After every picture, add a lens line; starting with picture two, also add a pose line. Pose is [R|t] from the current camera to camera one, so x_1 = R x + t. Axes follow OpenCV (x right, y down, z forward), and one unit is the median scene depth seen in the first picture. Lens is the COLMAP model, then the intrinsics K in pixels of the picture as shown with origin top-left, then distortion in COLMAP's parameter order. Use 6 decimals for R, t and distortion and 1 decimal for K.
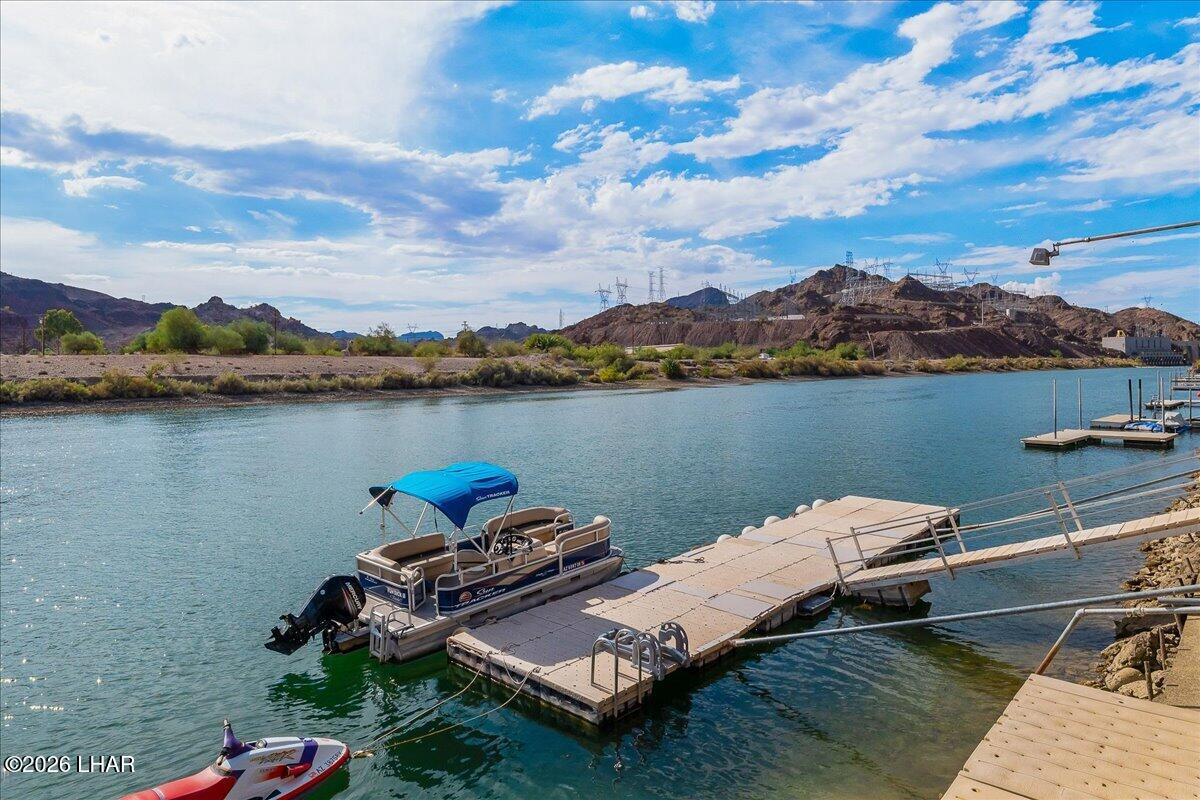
lens RADIAL K [[761.3, 0, 602.1], [0, 761.3, 370.8], [0, 0, 1]] dist [0.001966, 0.000574]
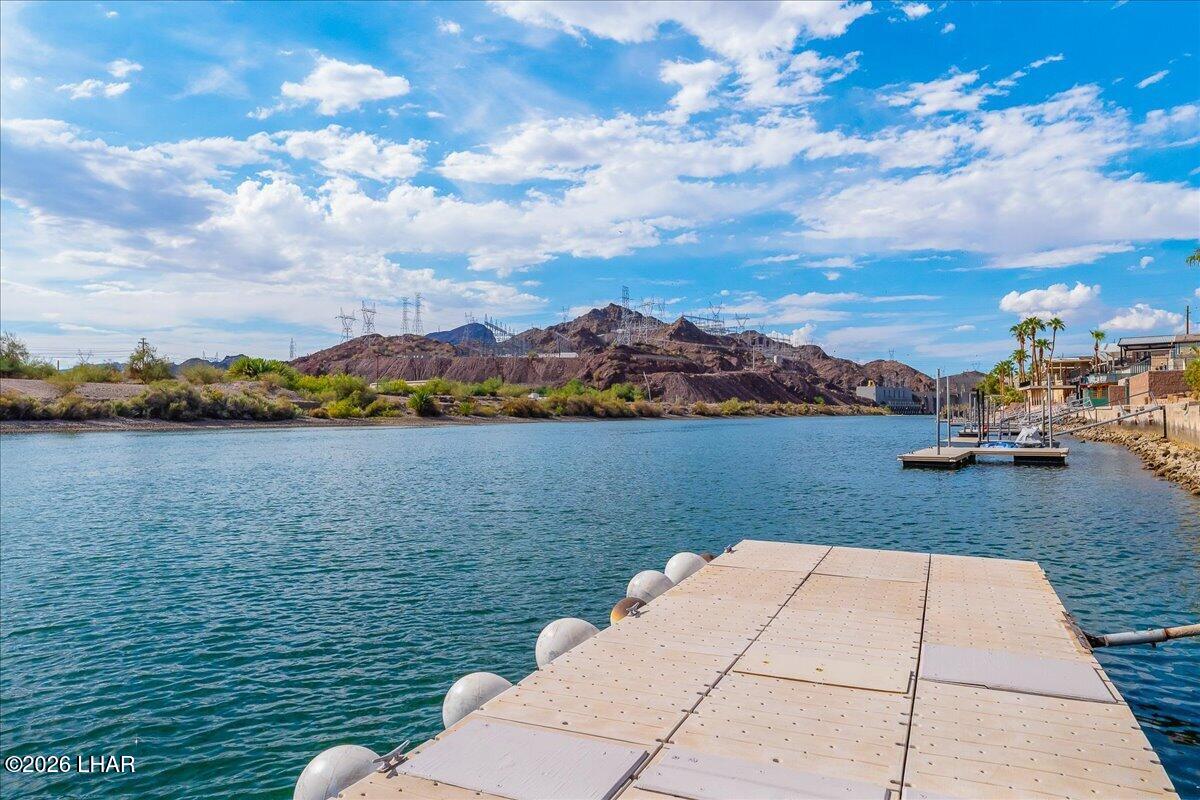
lens RADIAL K [[786.3, 0, 616.4], [0, 786.3, 402.6], [0, 0, 1]] dist [-0.000724, -0.002321]
pose [[0.950834, 0.017588, 0.309202, 0.021367], [-0.007734, 0.999423, -0.033065, 0.017164], [-0.309606, 0.029048, 0.950421, 0.101012]]
